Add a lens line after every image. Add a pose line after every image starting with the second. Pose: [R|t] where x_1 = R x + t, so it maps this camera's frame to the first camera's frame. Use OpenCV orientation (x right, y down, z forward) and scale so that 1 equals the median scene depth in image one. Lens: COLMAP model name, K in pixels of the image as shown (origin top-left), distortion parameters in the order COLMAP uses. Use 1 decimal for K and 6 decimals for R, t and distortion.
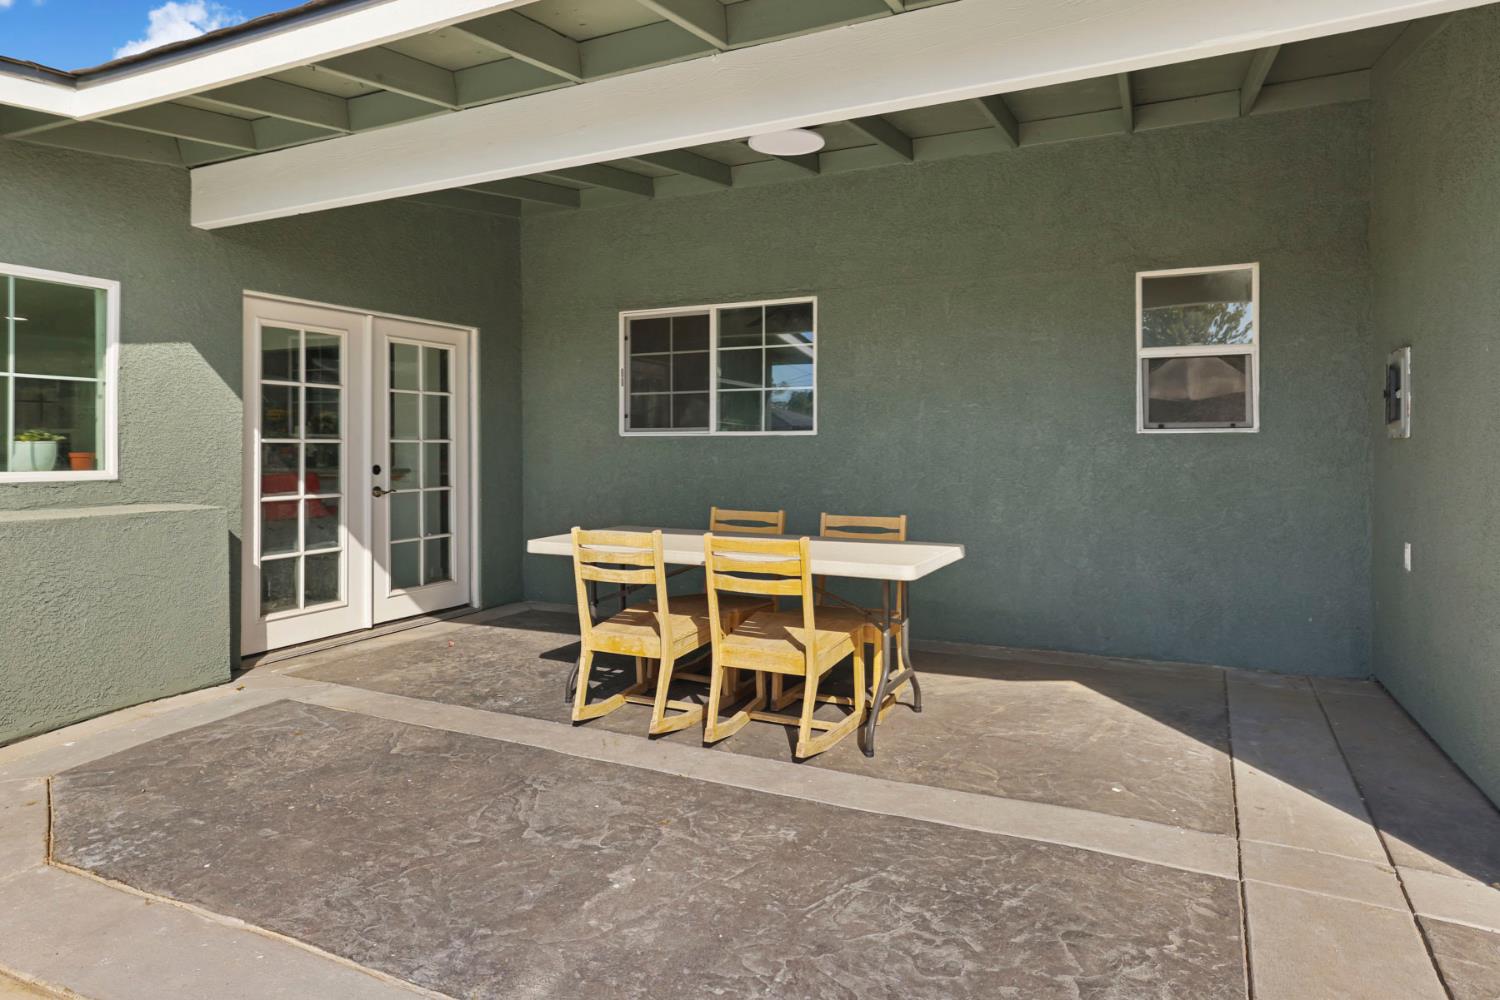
lens RADIAL K [[855.4, 0, 747.4], [0, 855.4, 448.7], [0, 0, 1]] dist [0.000694, 0.000039]
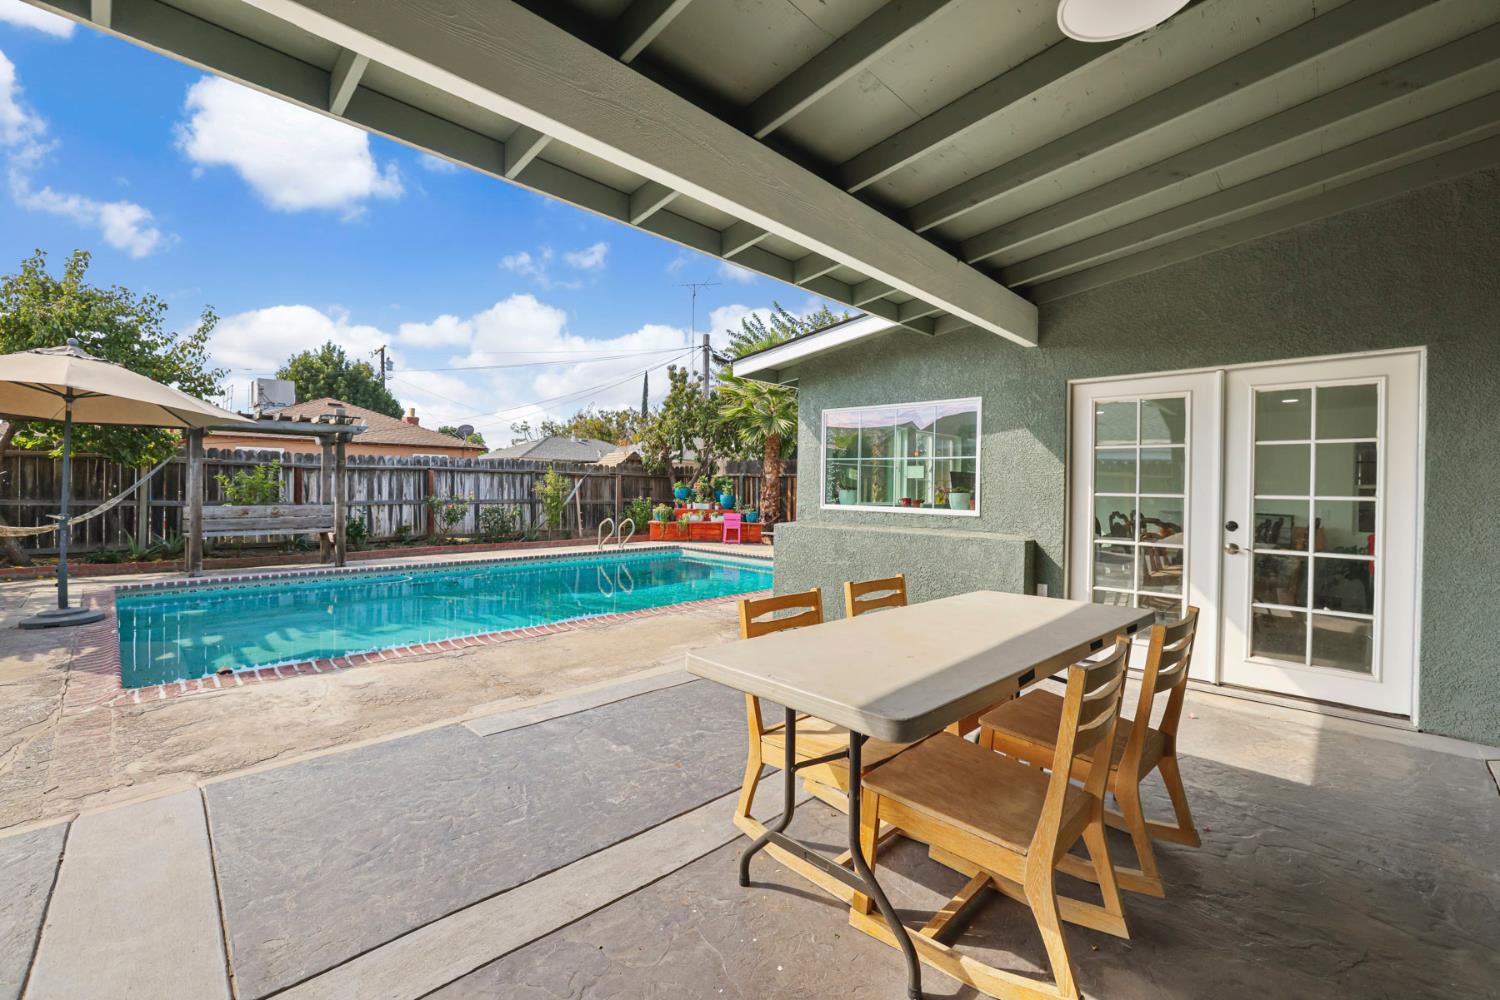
lens RADIAL K [[647.1, 0, 750.9], [0, 647.1, 488.6], [0, 0, 1]] dist [-0.043540, 0.013670]
pose [[-0.317077, 0.000478, -0.948400, 0.514812], [-0.016181, 0.999852, 0.005913, -0.016377], [0.948262, 0.017221, -0.317022, 0.853971]]
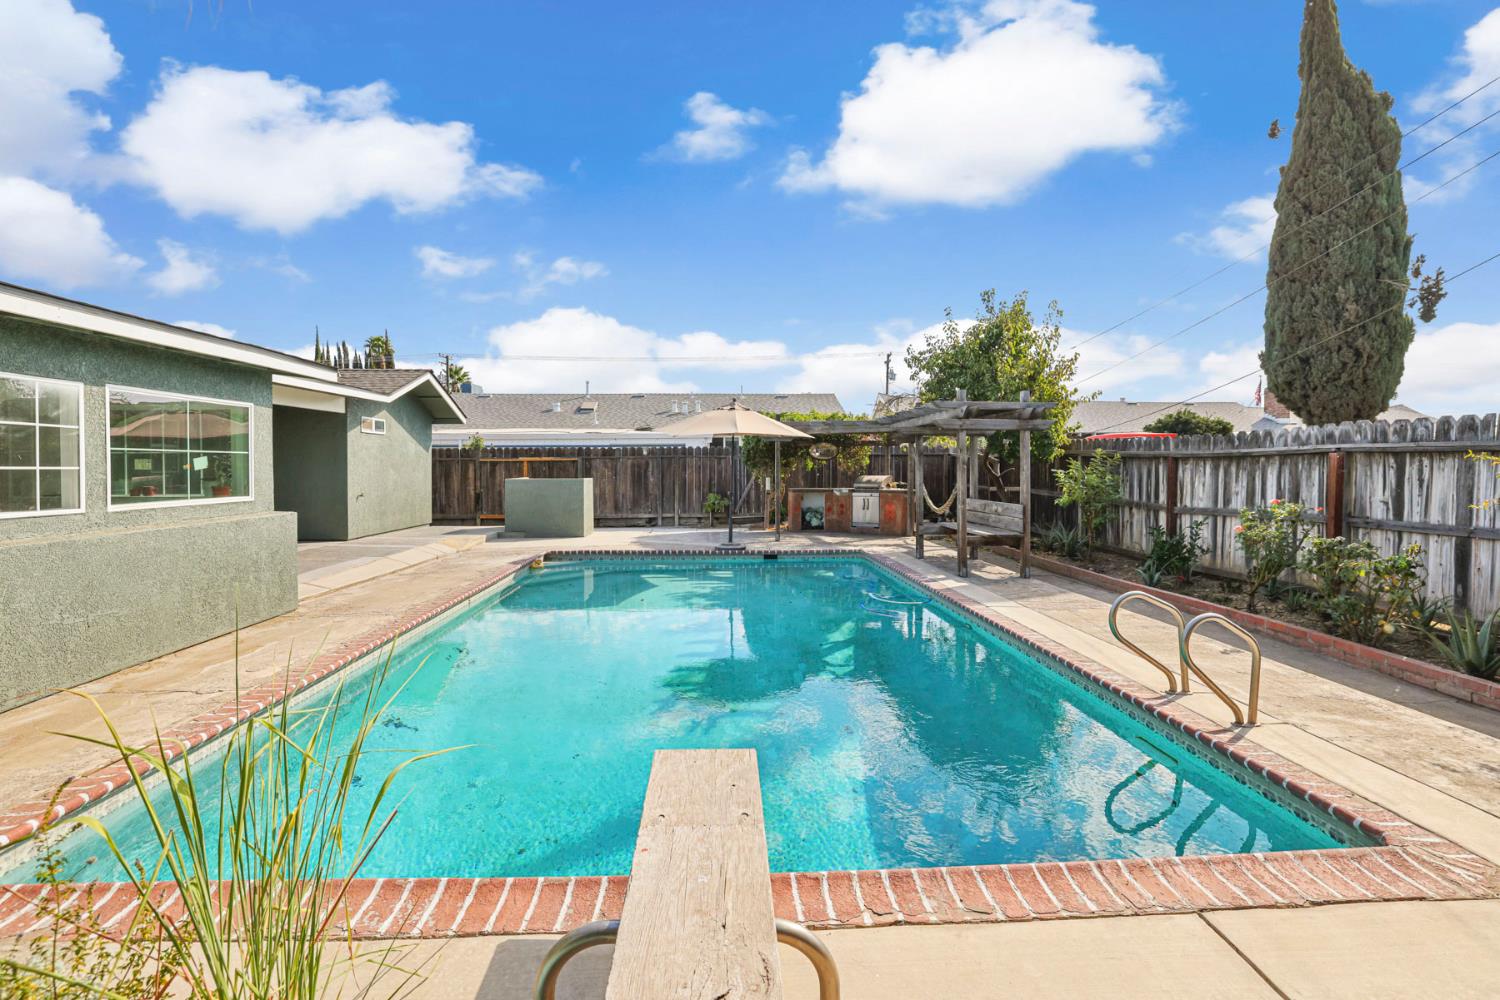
lens RADIAL K [[647.1, 0, 750.9], [0, 647.1, 488.6], [0, 0, 1]] dist [-0.043540, 0.013670]
pose [[-0.476217, -0.030268, 0.878807, -2.461111], [0.003220, 0.999341, 0.036164, -0.036329], [-0.879322, 0.020051, -0.475806, 0.249816]]
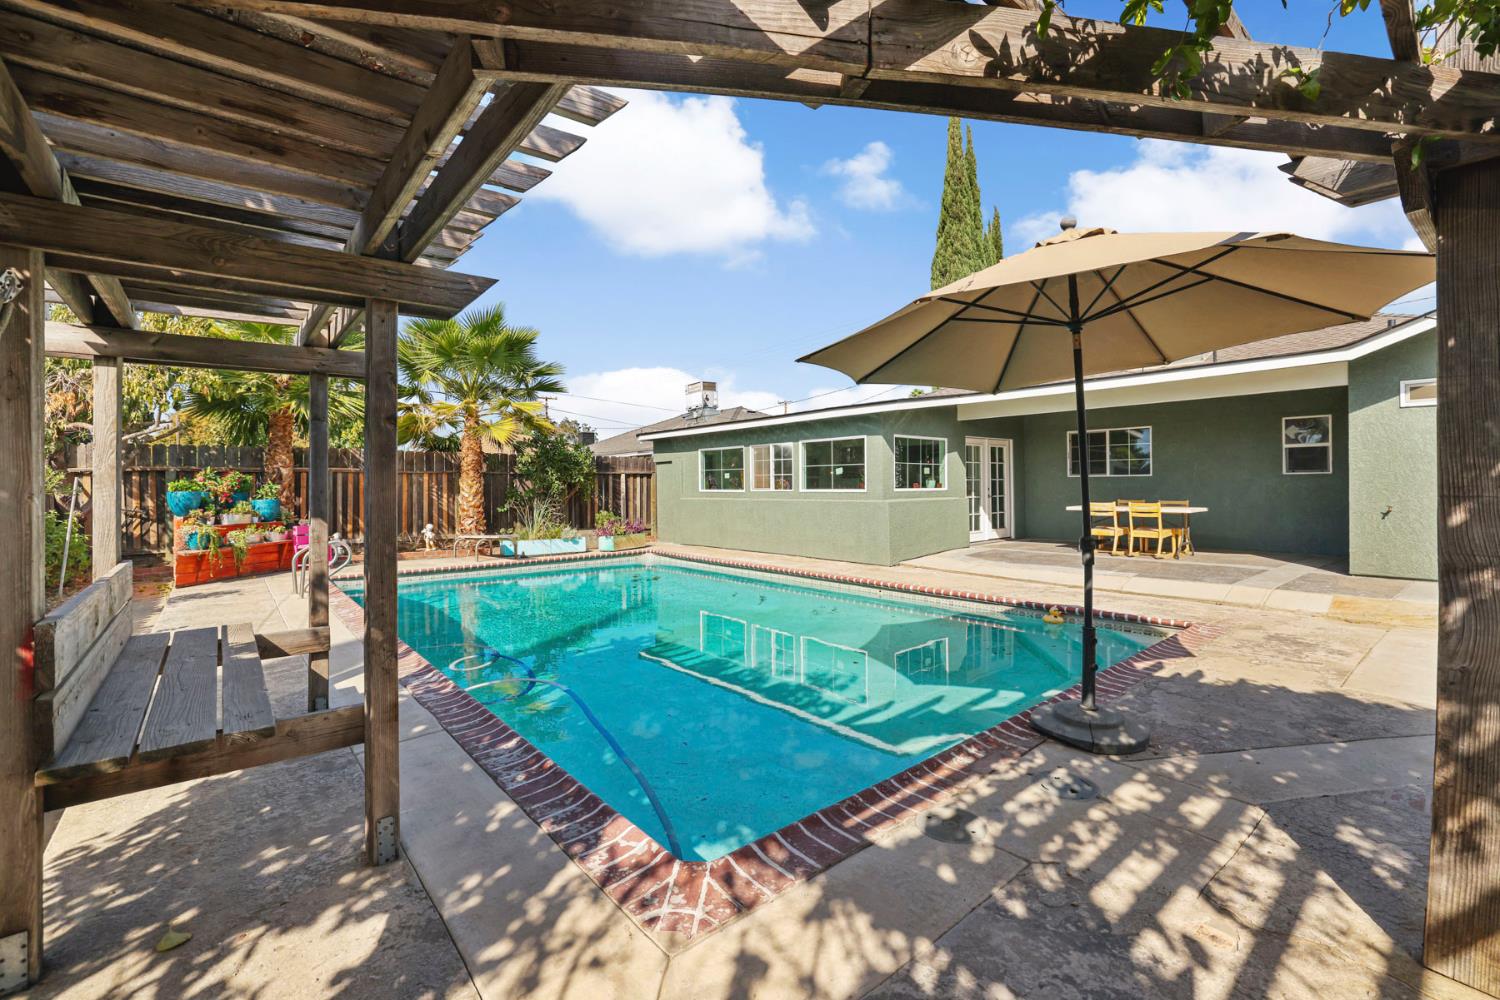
lens RADIAL K [[649.5, 0, 747.5], [0, 649.5, 493.7], [0, 0, 1]] dist [-0.052509, 0.019416]
pose [[0.911494, -0.002226, -0.411308, -0.311268], [0.008245, 0.999883, 0.012861, 0.005092], [0.411231, -0.015114, 0.911406, -1.687181]]
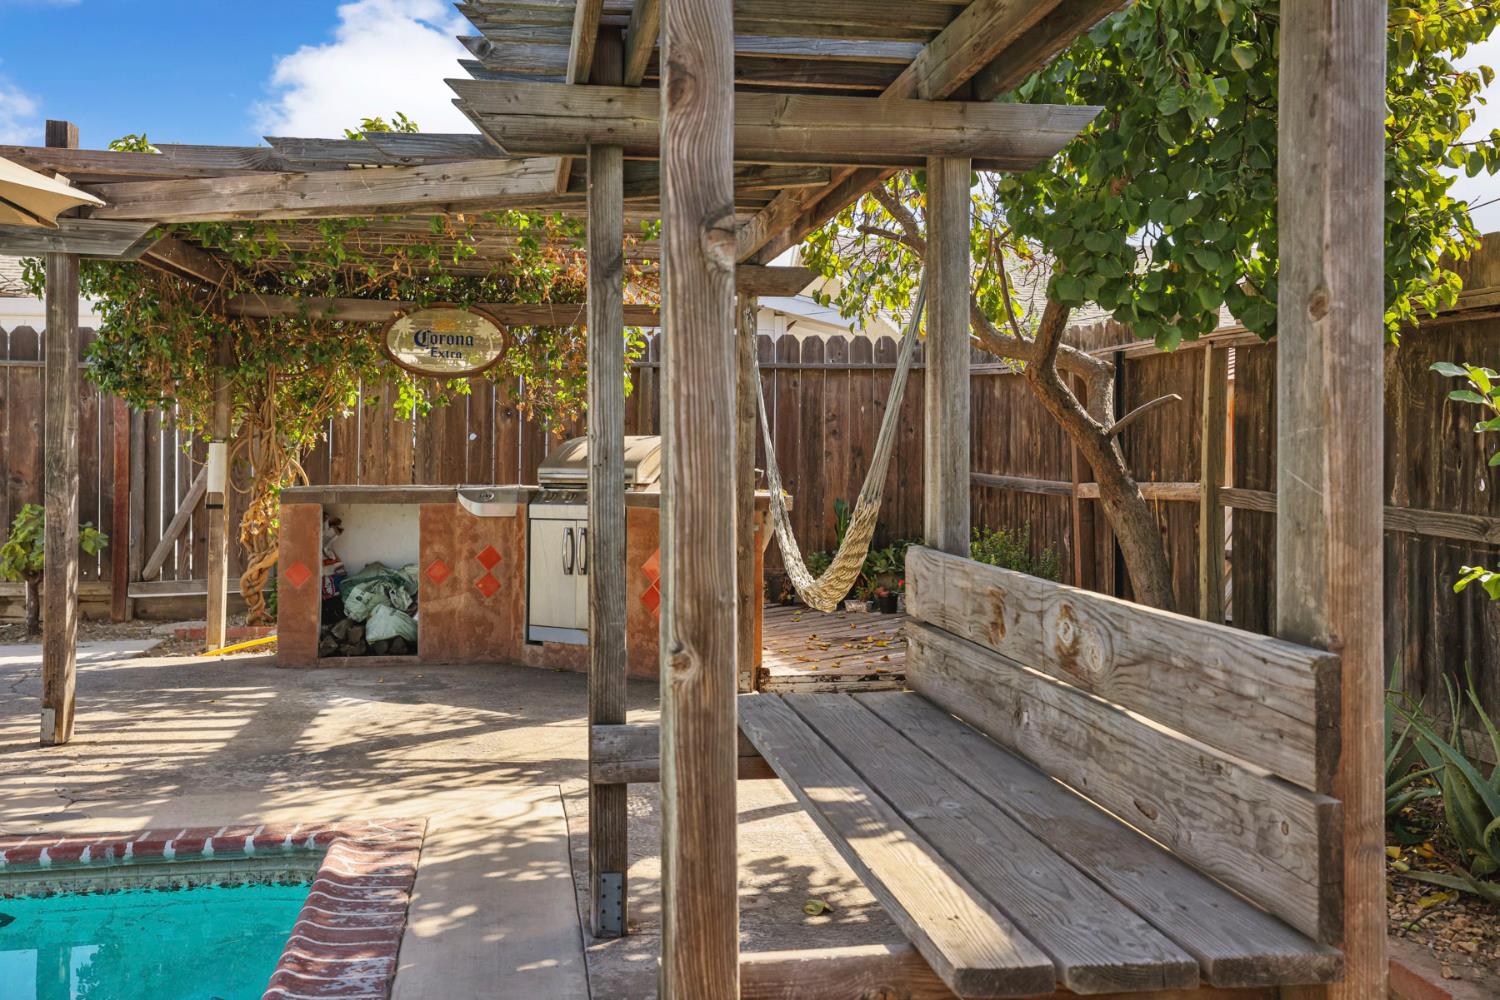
lens RADIAL K [[1451.0, 0, 749.7], [0, 1451.0, 450.6], [0, 0, 1]] dist [0.076894, 0.002983]
pose [[-0.576096, -0.008659, 0.817336, -1.451437], [-0.004078, 0.999962, 0.007720, 0.024365], [-0.817372, 0.001115, -0.576110, -0.954706]]
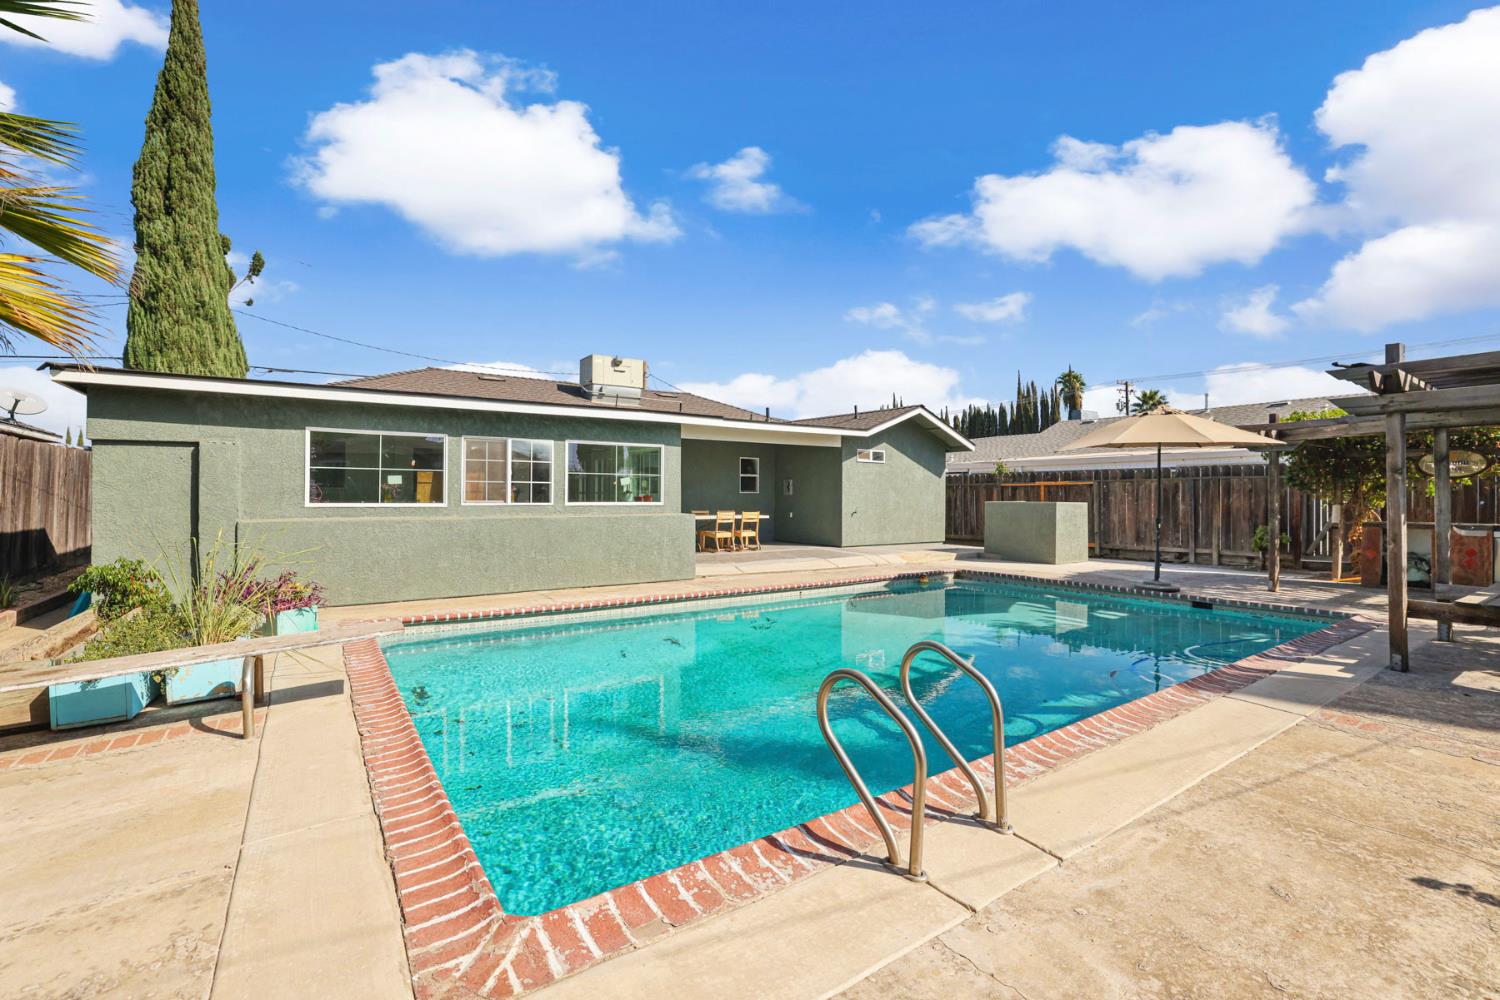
lens RADIAL K [[649.5, 0, 747.5], [0, 649.5, 493.7], [0, 0, 1]] dist [-0.052509, 0.019416]
pose [[0.494125, 0.005661, 0.869372, -2.554259], [-0.001085, 0.999982, -0.005894, 0.006420], [-0.869390, 0.001969, 0.494123, -0.757396]]
